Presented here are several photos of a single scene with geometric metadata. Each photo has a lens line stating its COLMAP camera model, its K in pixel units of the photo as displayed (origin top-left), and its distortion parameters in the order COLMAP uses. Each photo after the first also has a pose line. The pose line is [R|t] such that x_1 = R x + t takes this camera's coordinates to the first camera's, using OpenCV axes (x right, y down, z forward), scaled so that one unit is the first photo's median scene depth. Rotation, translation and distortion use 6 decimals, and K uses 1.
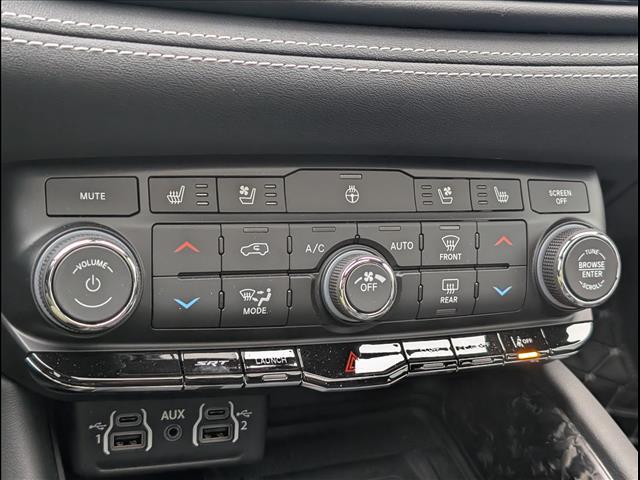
lens RADIAL K [[1094.0, 0, 320.0], [0, 1094.0, 240.0], [0, 0, 1]] dist [0.045908, -0.022873]
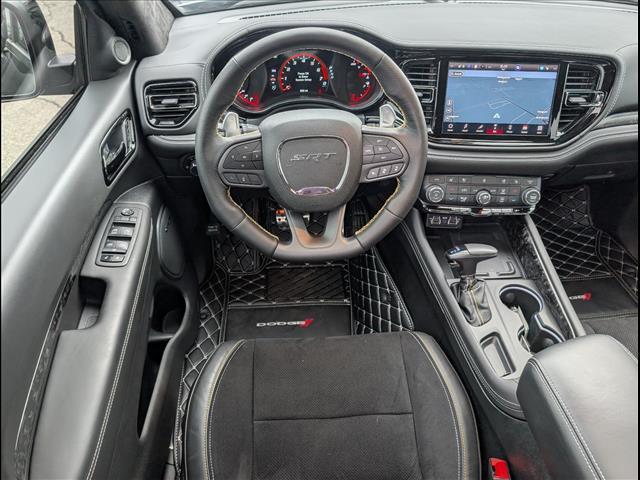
lens RADIAL K [[493.0, 0, 301.7], [0, 493.0, 240.4], [0, 0, 1]] dist [-0.003866, -0.001927]
pose [[0.927599, 0.120368, -0.353655, 0.083023], [-0.049258, 0.977813, 0.203606, -0.190952], [0.370316, -0.171444, 0.912948, -1.498023]]
